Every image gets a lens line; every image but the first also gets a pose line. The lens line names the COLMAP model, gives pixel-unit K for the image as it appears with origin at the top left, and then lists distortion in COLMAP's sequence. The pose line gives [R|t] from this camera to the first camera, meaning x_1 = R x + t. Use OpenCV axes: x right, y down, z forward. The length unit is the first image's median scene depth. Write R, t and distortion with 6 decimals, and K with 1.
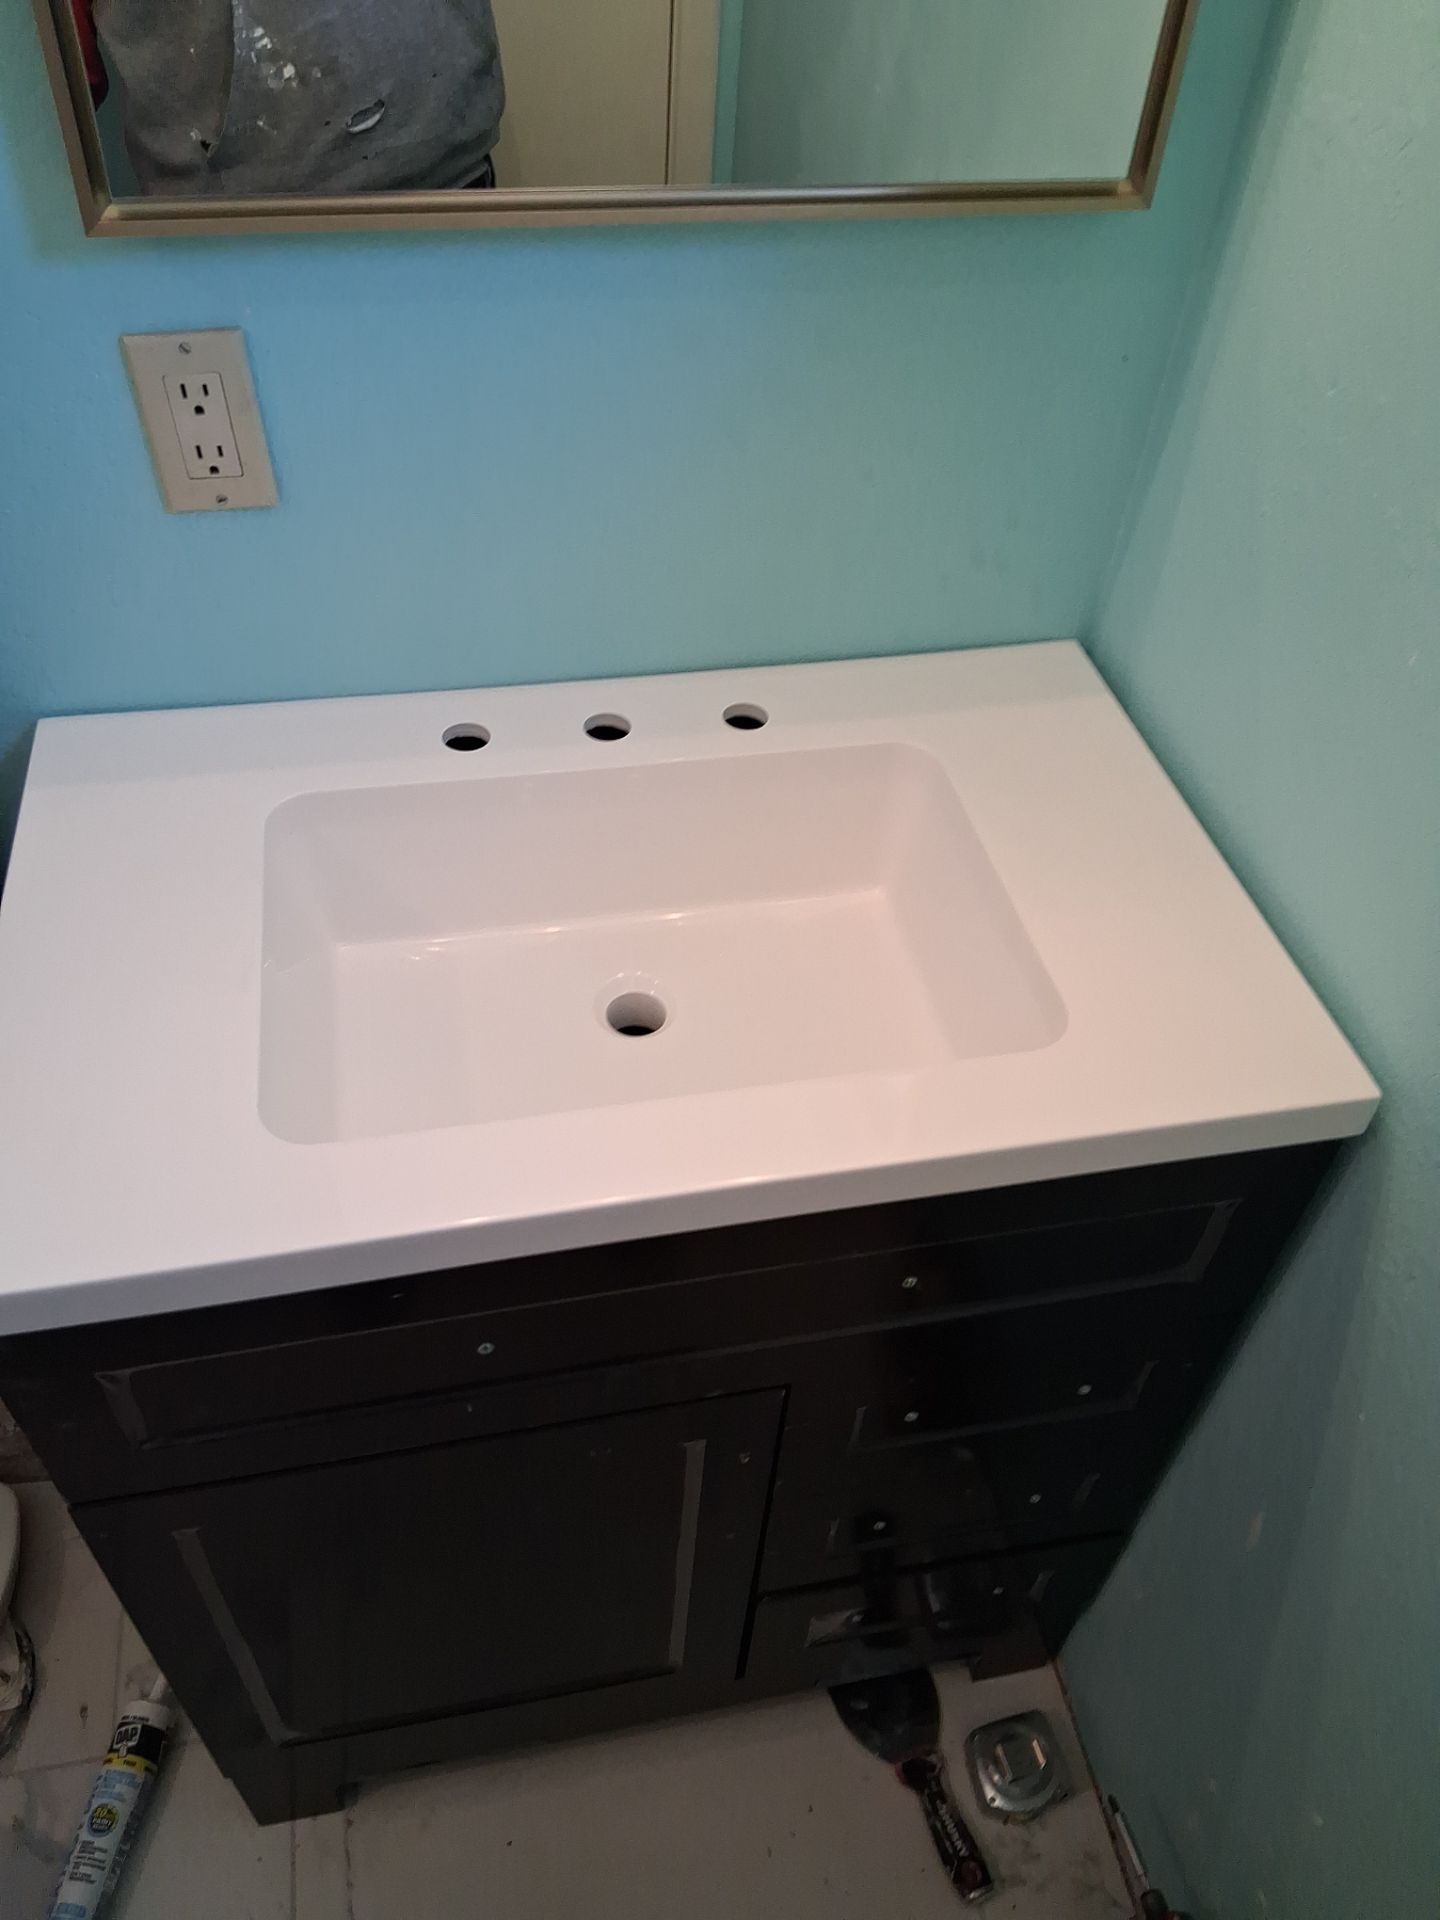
lens RADIAL K [[1462.3, 0, 720.0], [0, 1462.3, 960.0], [0, 0, 1]] dist [0.099232, -0.148479]
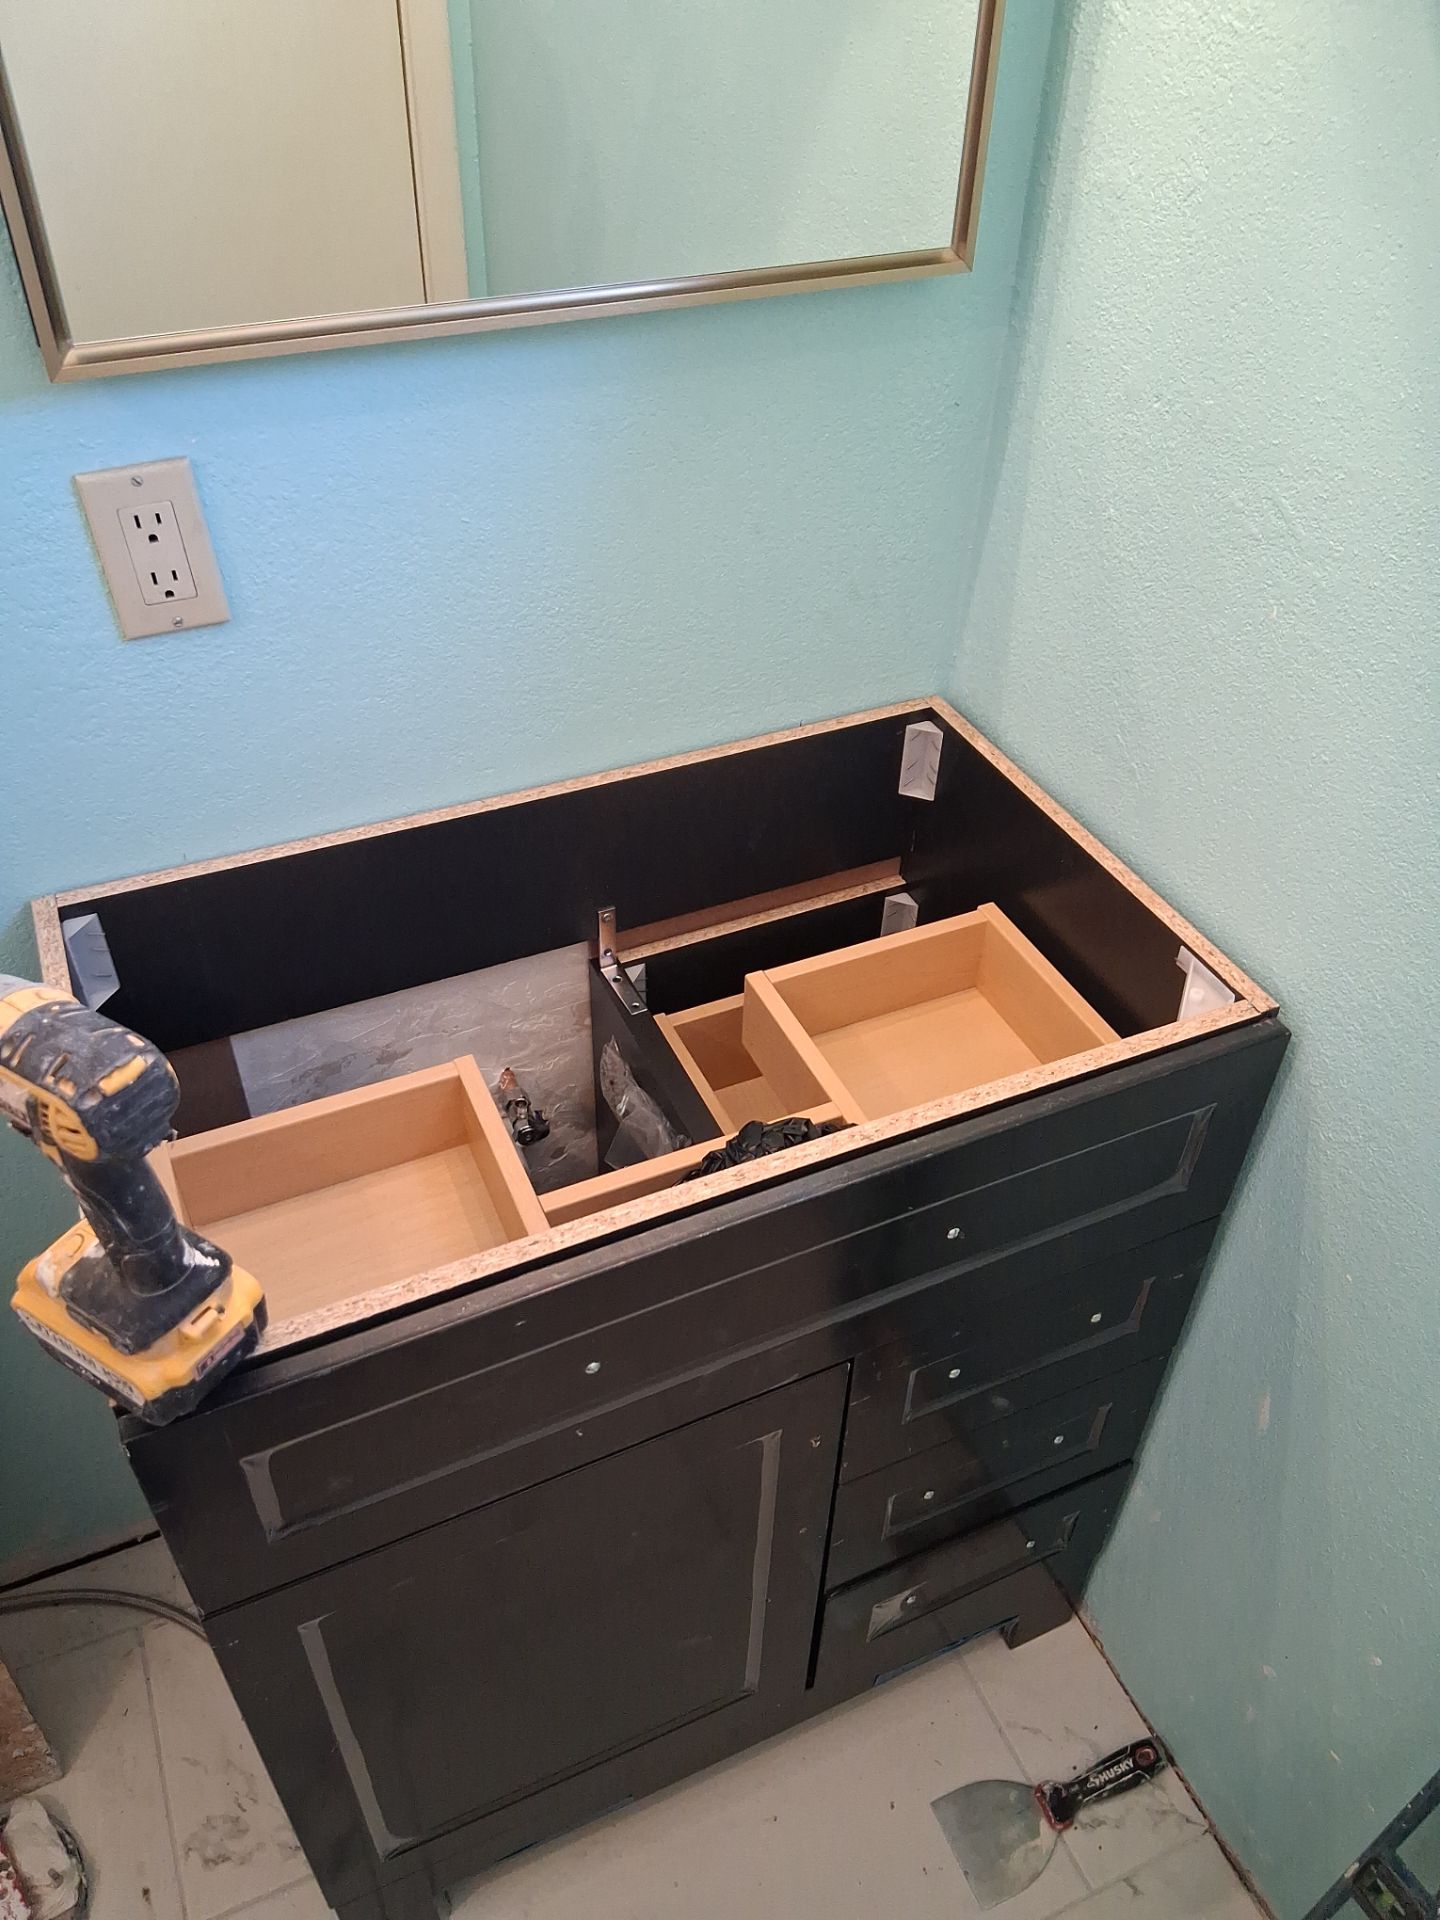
lens RADIAL K [[1498.2, 0, 720.5], [0, 1498.2, 971.0], [0, 0, 1]] dist [0.118662, -0.181074]
pose [[0.972464, -0.166139, 0.163436, -0.180297], [0.176185, 0.983141, -0.048923, 0.048946], [-0.152552, 0.076371, 0.985340, -0.088296]]
